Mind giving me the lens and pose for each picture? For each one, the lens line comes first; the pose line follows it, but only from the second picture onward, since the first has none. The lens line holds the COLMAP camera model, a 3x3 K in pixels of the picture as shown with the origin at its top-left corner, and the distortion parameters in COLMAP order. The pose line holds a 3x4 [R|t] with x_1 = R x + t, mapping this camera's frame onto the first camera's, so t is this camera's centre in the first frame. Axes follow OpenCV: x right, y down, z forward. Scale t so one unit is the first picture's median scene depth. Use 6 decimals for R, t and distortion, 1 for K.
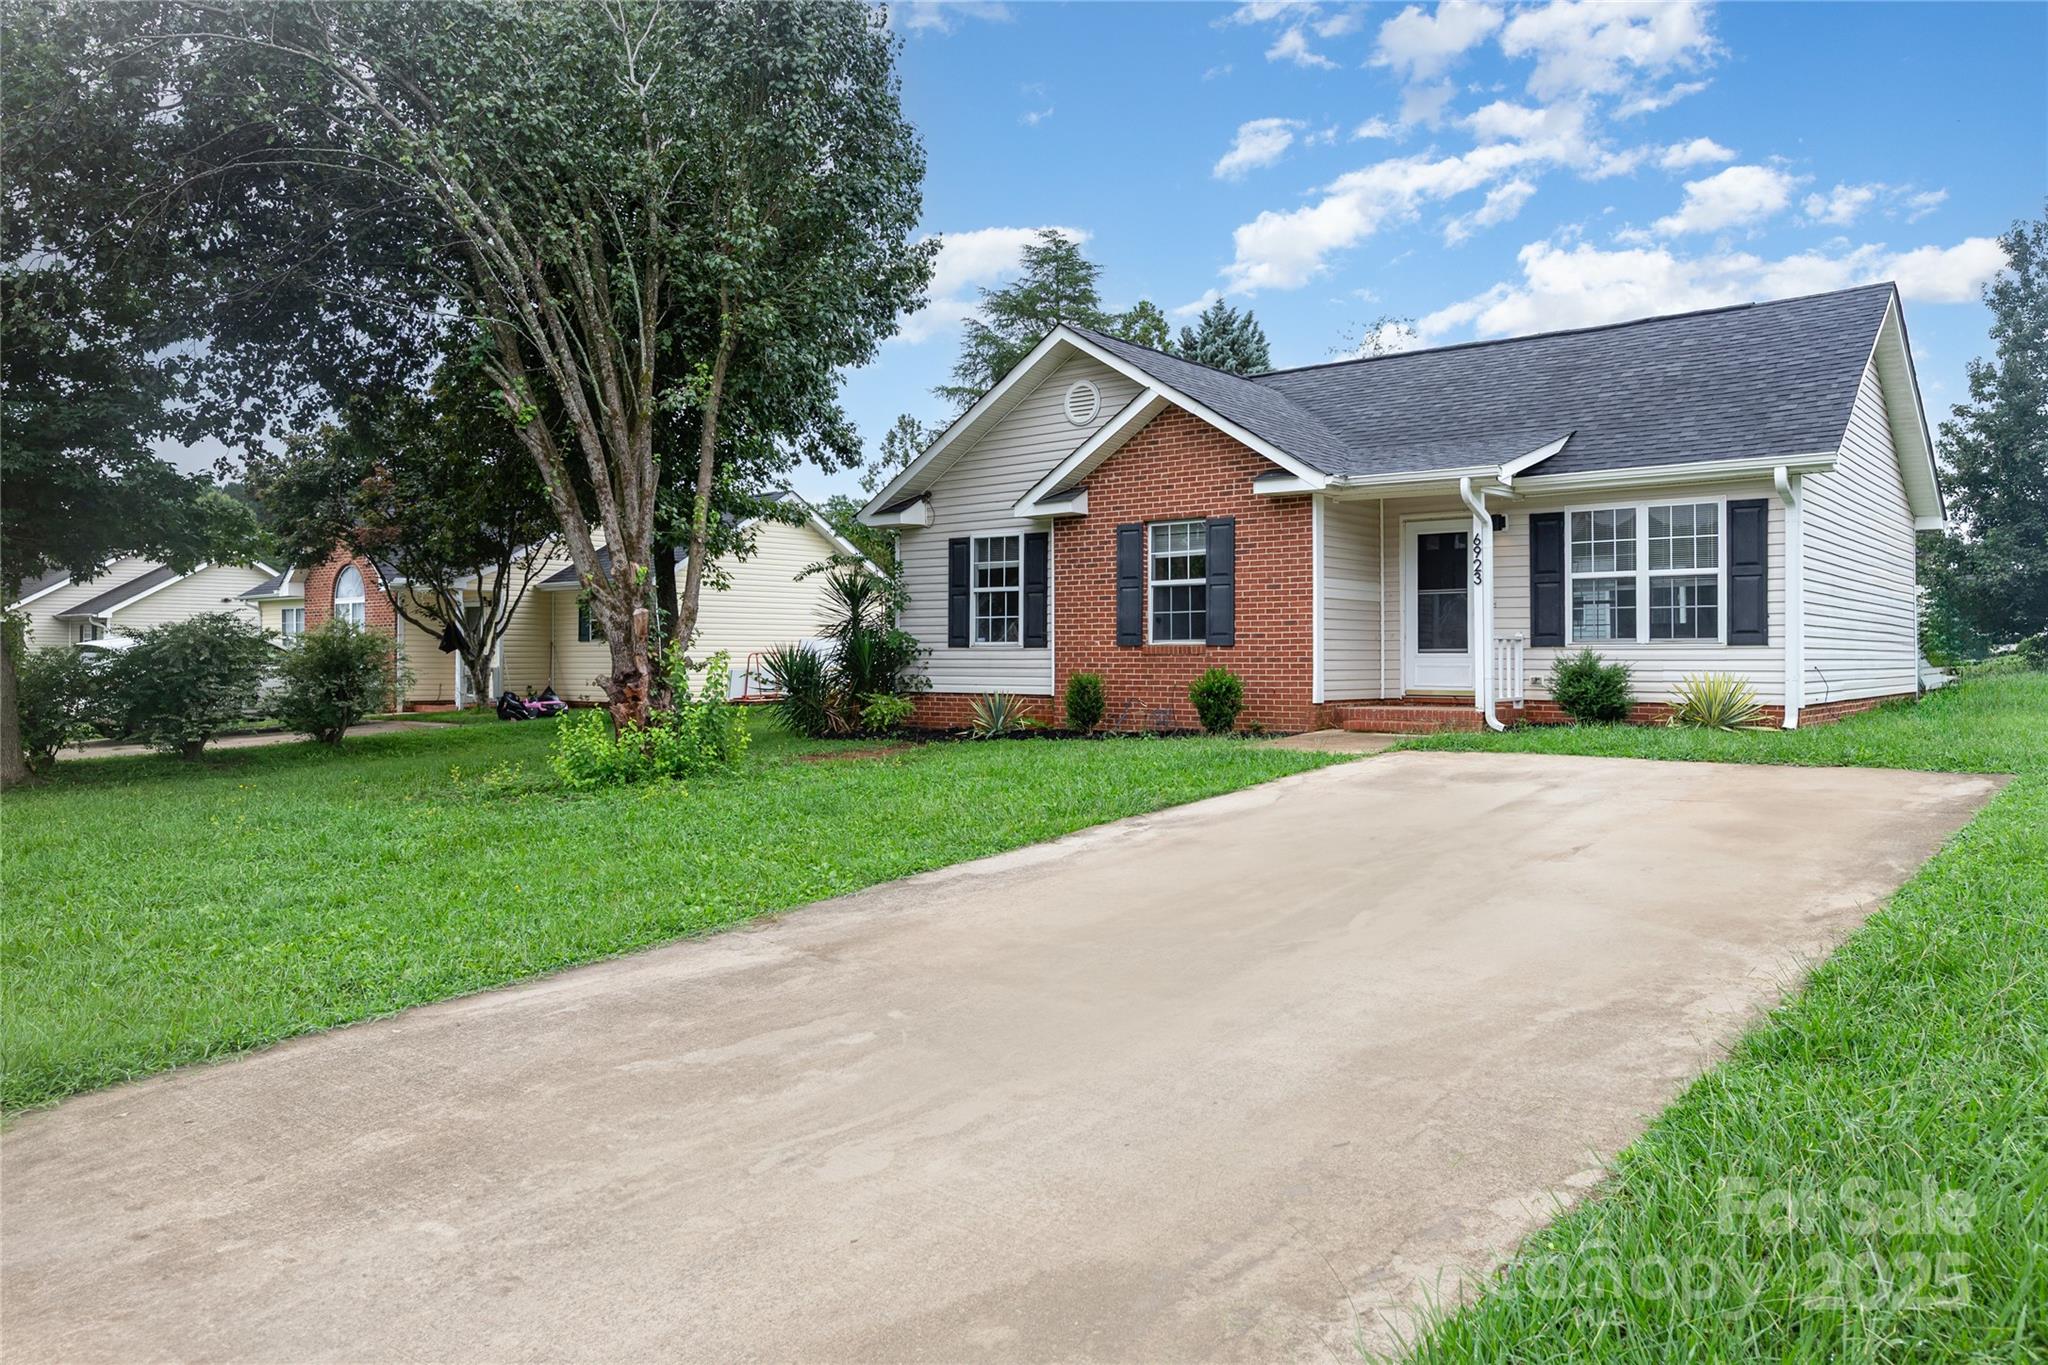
lens RADIAL K [[1419.8, 0, 1019.1], [0, 1419.8, 654.8], [0, 0, 1]] dist [-0.004025, 0.007134]
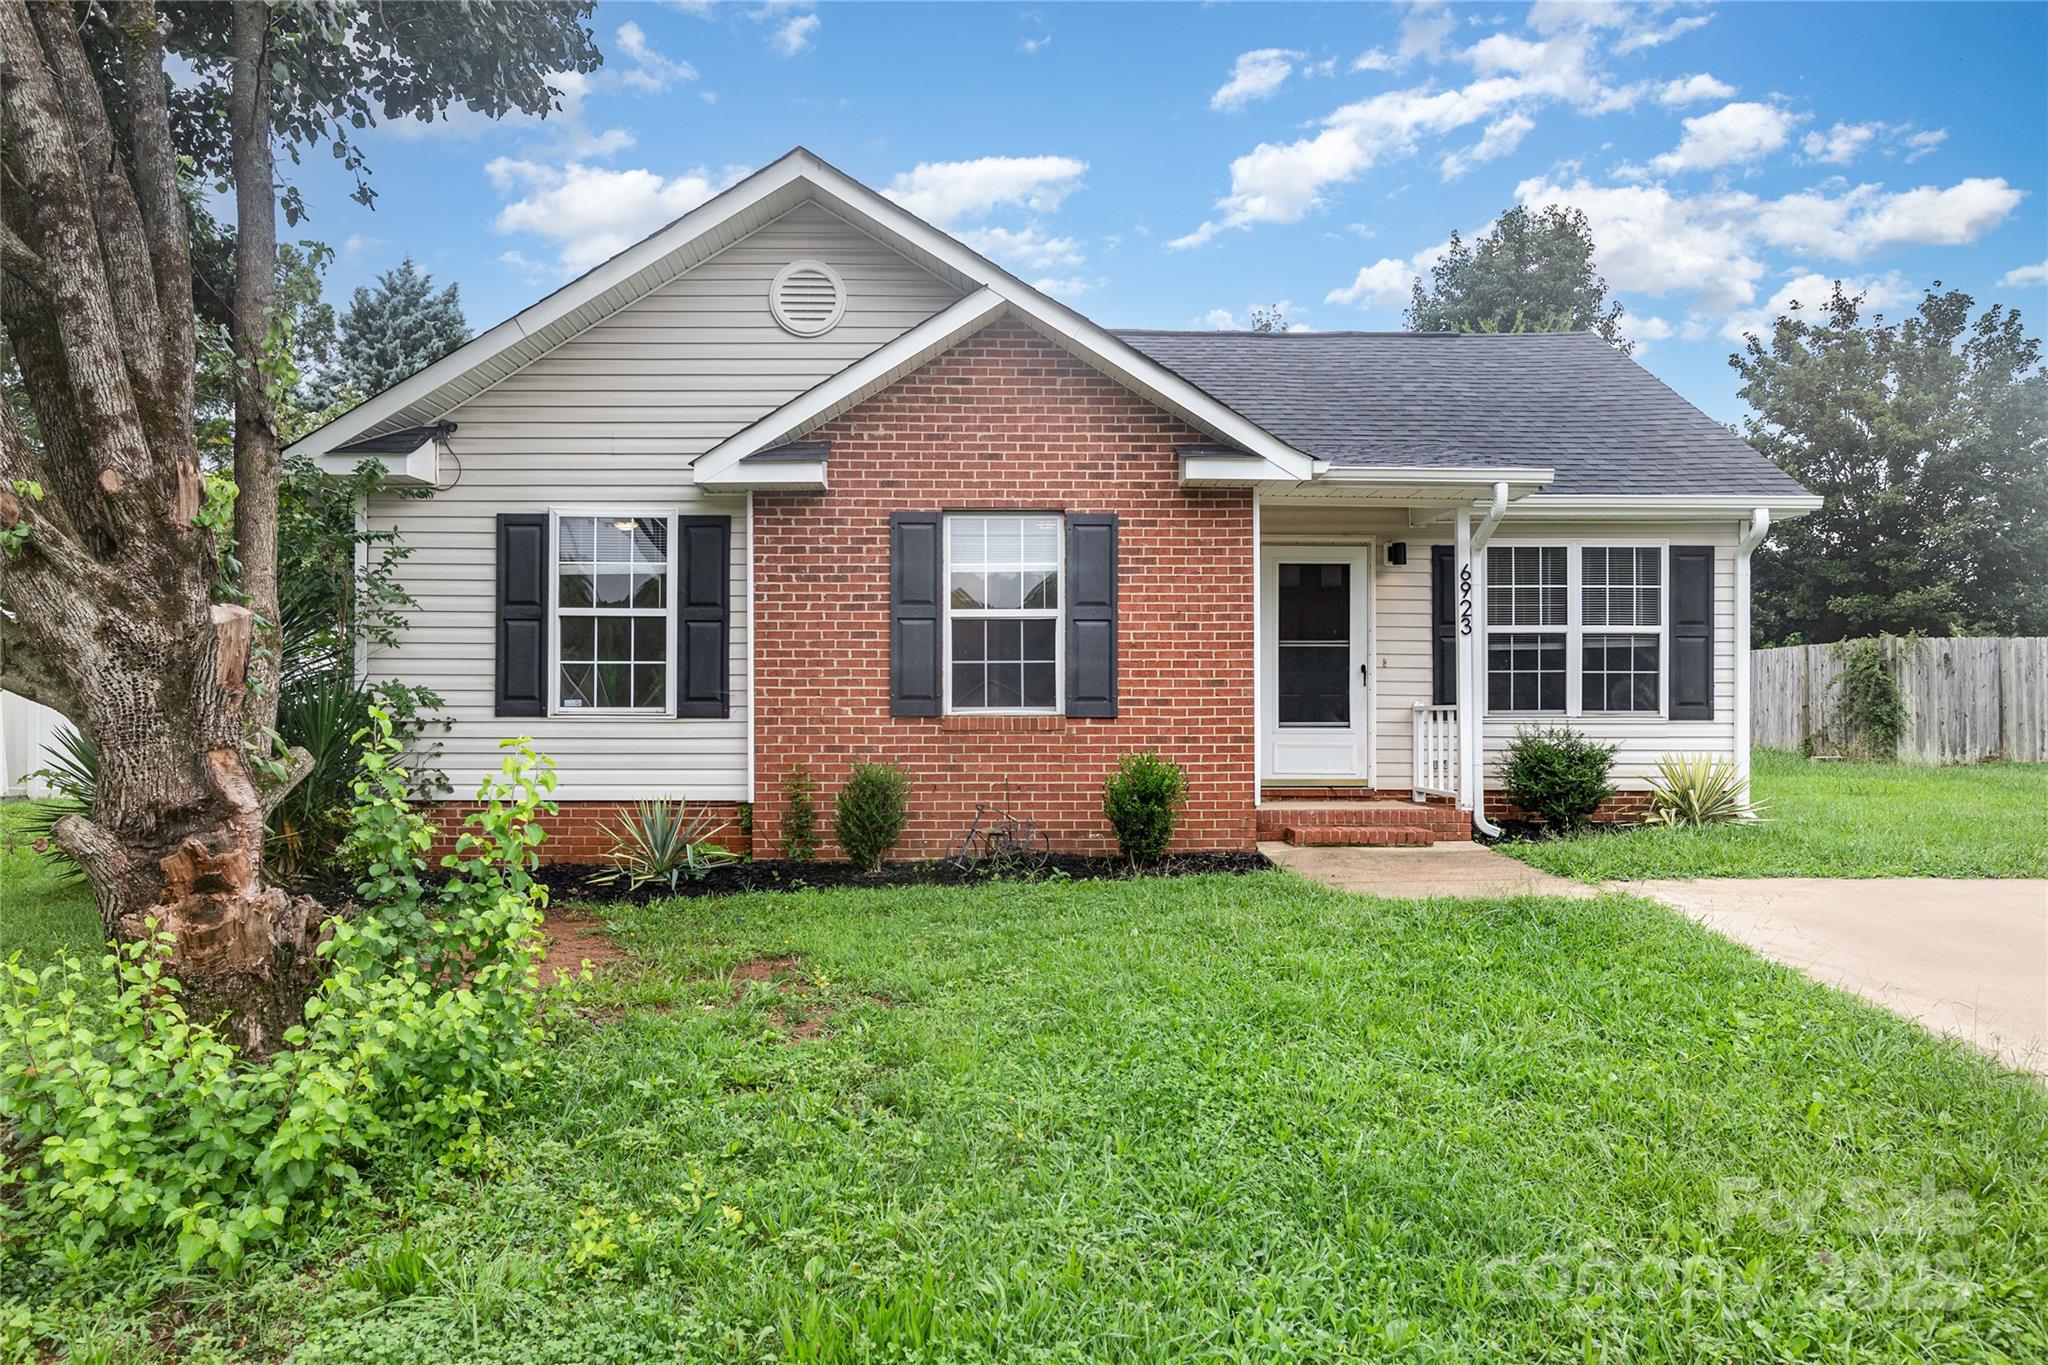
lens RADIAL K [[1408.4, 0, 1008.9], [0, 1408.4, 711.0], [0, 0, 1]] dist [0.002442, 0.004685]
pose [[0.763037, 0.004805, 0.646337, -0.282617], [-0.002832, 0.999988, -0.004091, -0.006383], [-0.646349, 0.001292, 0.763041, 0.537132]]
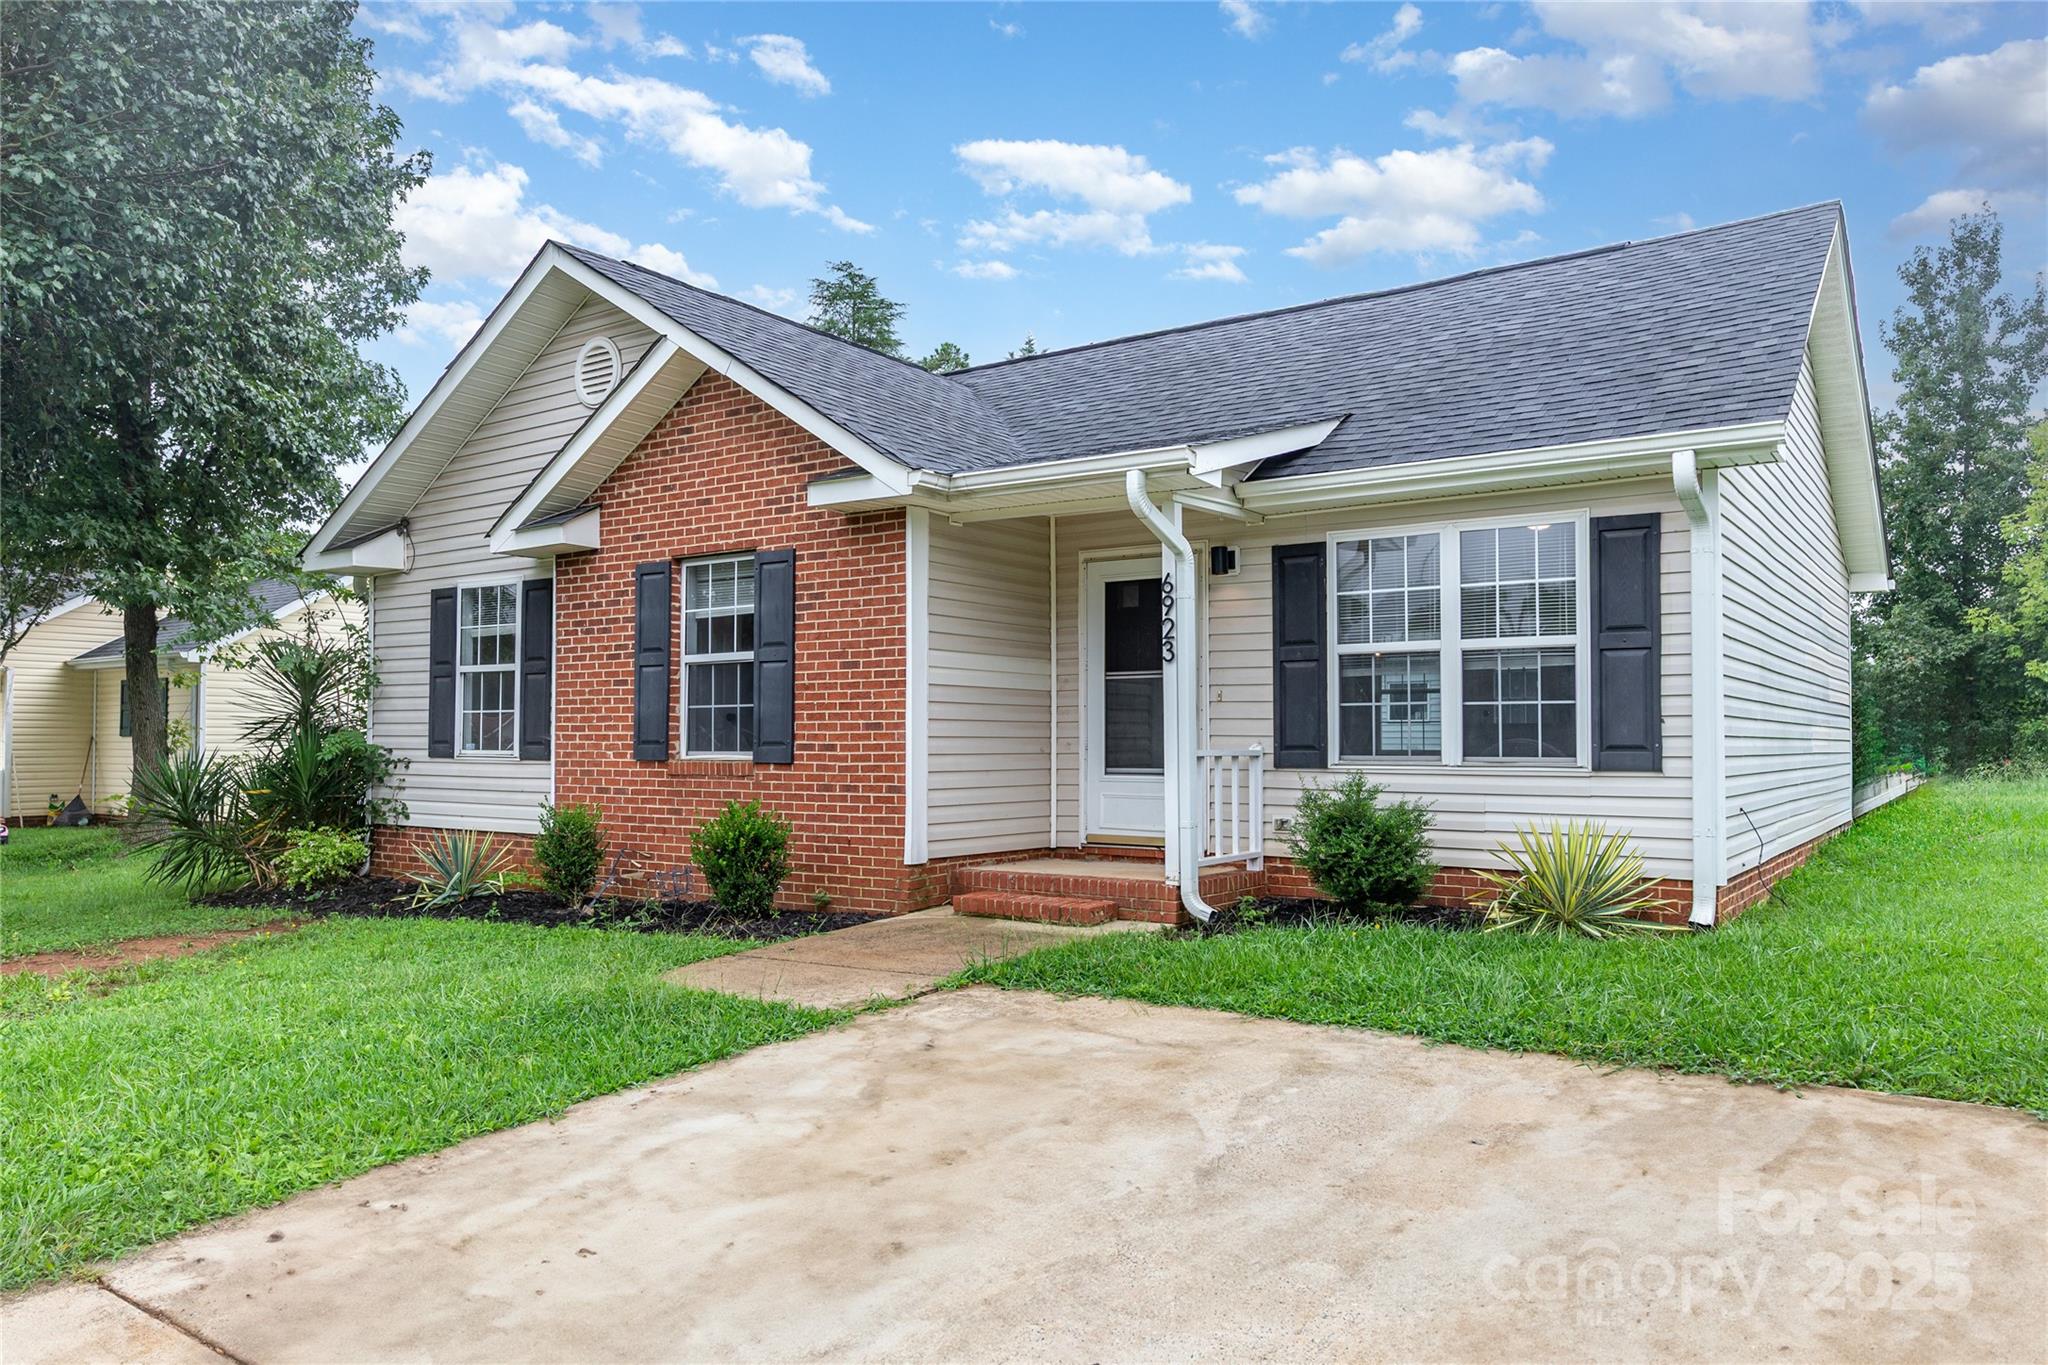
lens RADIAL K [[1408.4, 0, 1008.9], [0, 1408.4, 711.0], [0, 0, 1]] dist [0.002442, 0.004685]
pose [[0.997685, 0.003262, 0.067933, 0.196194], [-0.001964, 0.999815, -0.019160, -0.016785], [-0.067983, 0.018982, 0.997506, 0.390203]]
